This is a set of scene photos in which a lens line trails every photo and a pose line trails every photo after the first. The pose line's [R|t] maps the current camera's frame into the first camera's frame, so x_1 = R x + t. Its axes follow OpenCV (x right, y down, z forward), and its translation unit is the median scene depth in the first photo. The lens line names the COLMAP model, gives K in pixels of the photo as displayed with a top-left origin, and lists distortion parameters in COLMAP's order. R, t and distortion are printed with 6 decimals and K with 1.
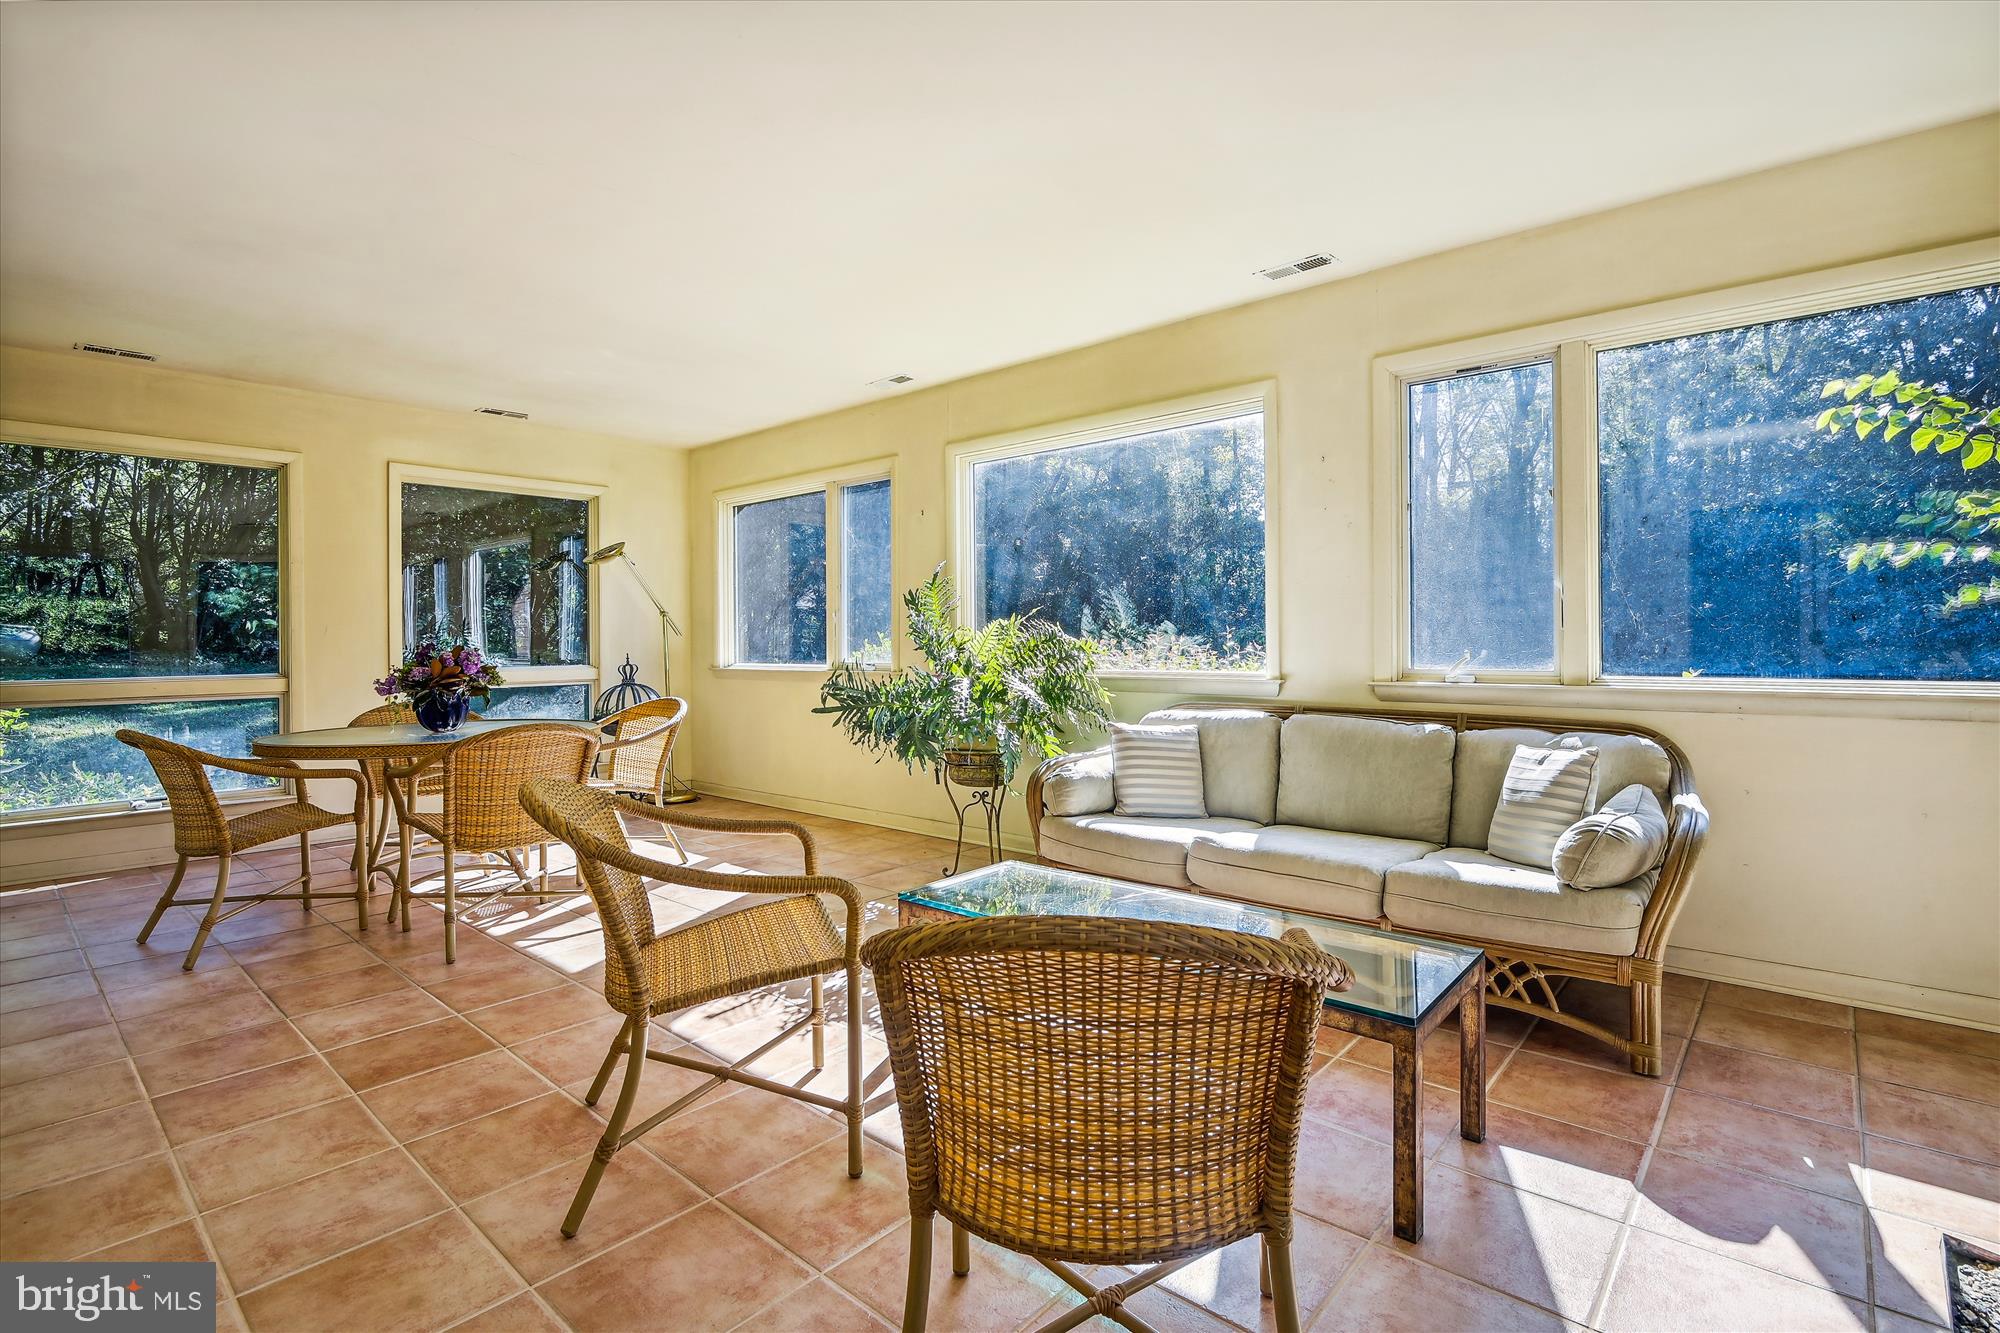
lens RADIAL K [[924.4, 0, 998.5], [0, 924.4, 658.1], [0, 0, 1]] dist [0.000416, 0.000017]
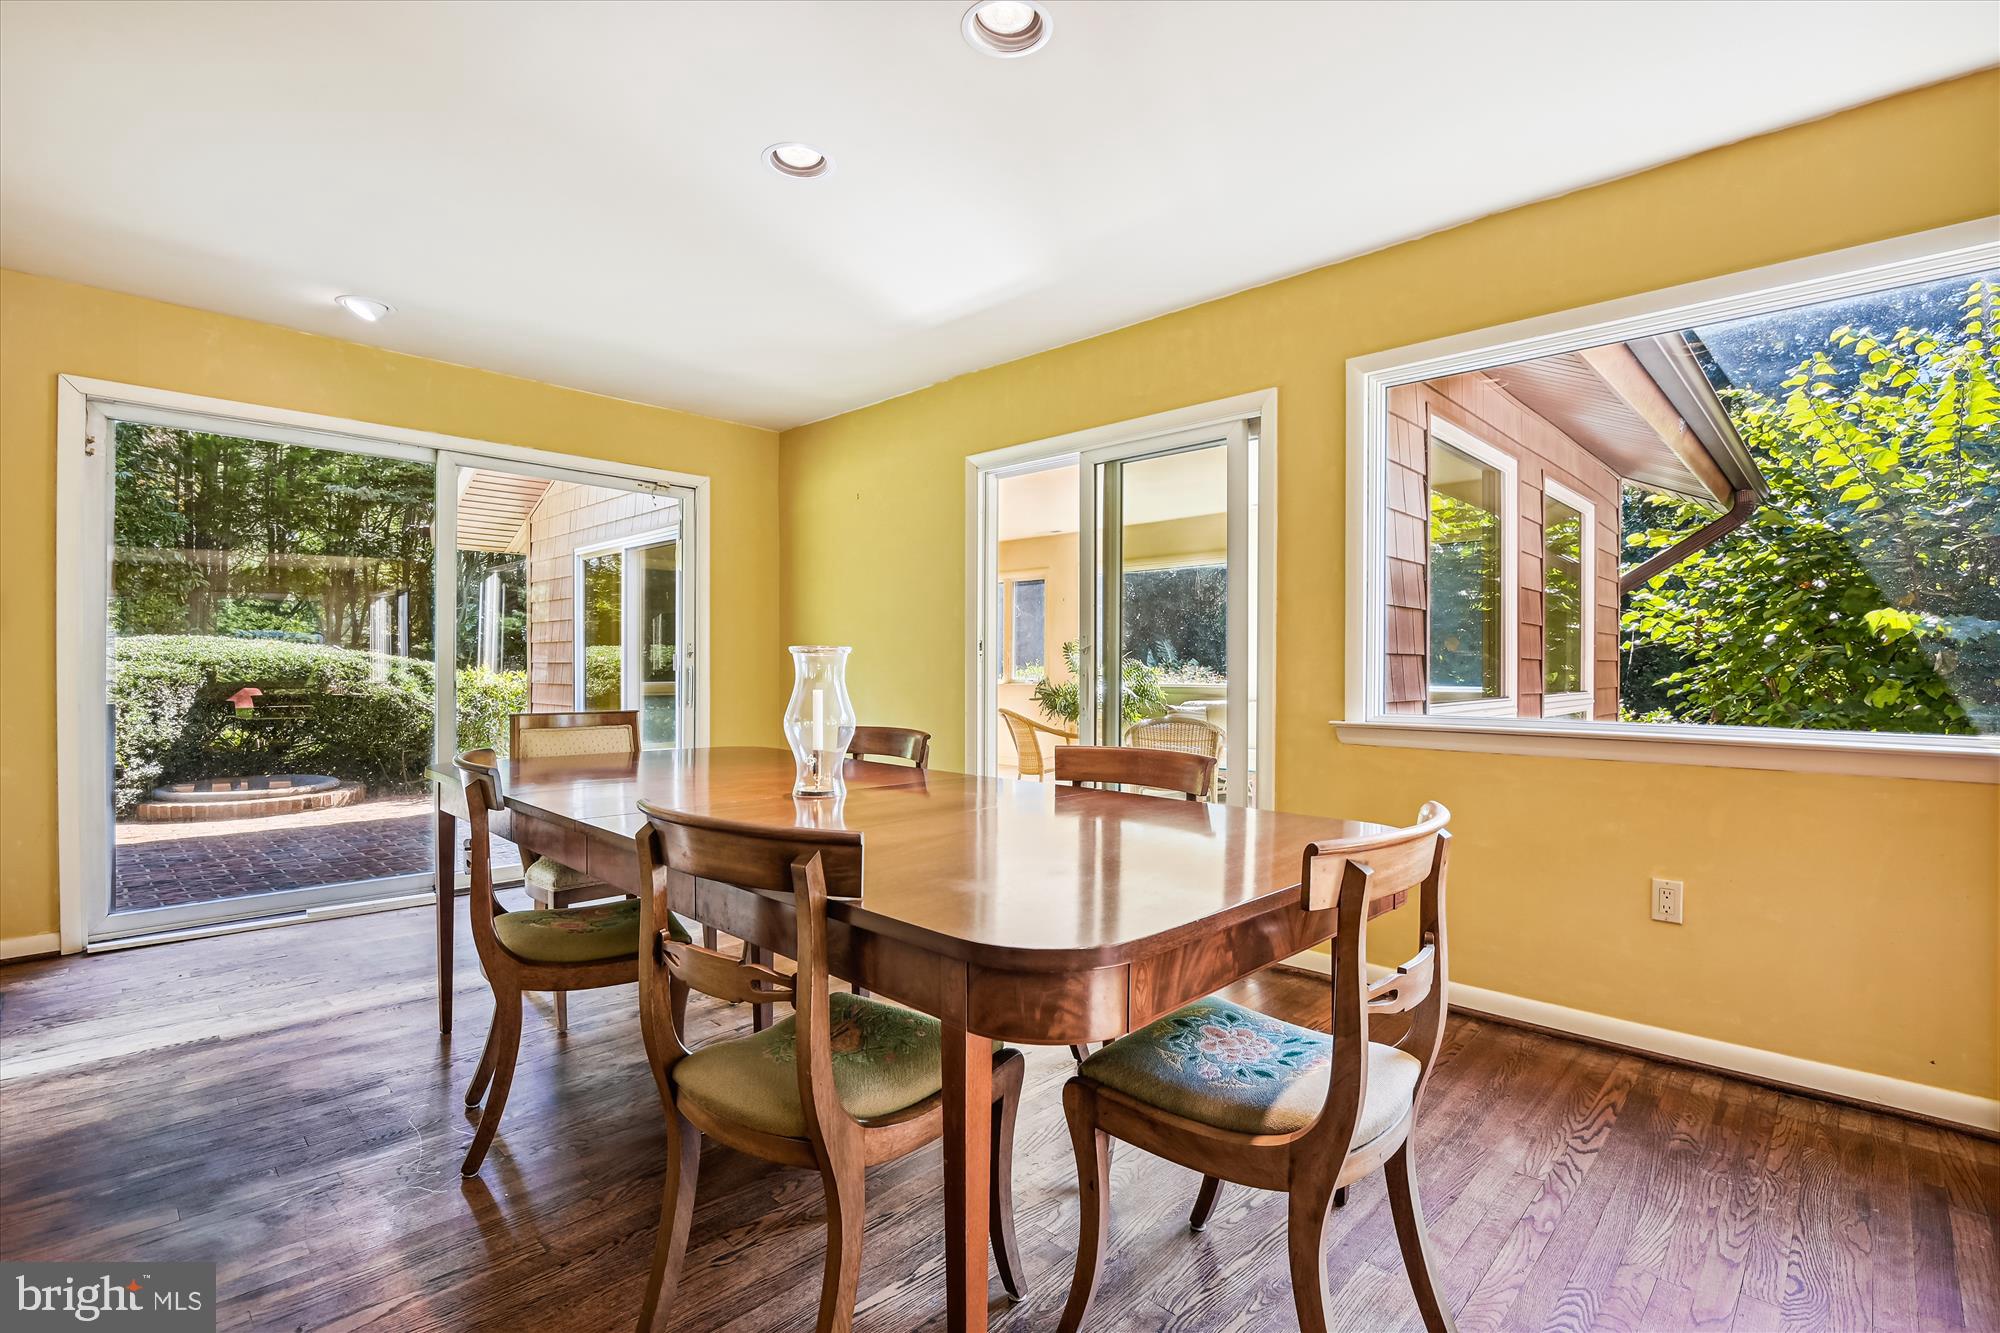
lens RADIAL K [[924.4, 0, 1000.2], [0, 924.4, 669.1], [0, 0, 1]] dist [0.000416, 0.000017]
pose [[0.999196, 0.008819, -0.039098, -0.150411], [-0.009548, 0.999783, -0.018500, 0.021798], [0.038926, 0.018859, 0.999064, -0.973382]]
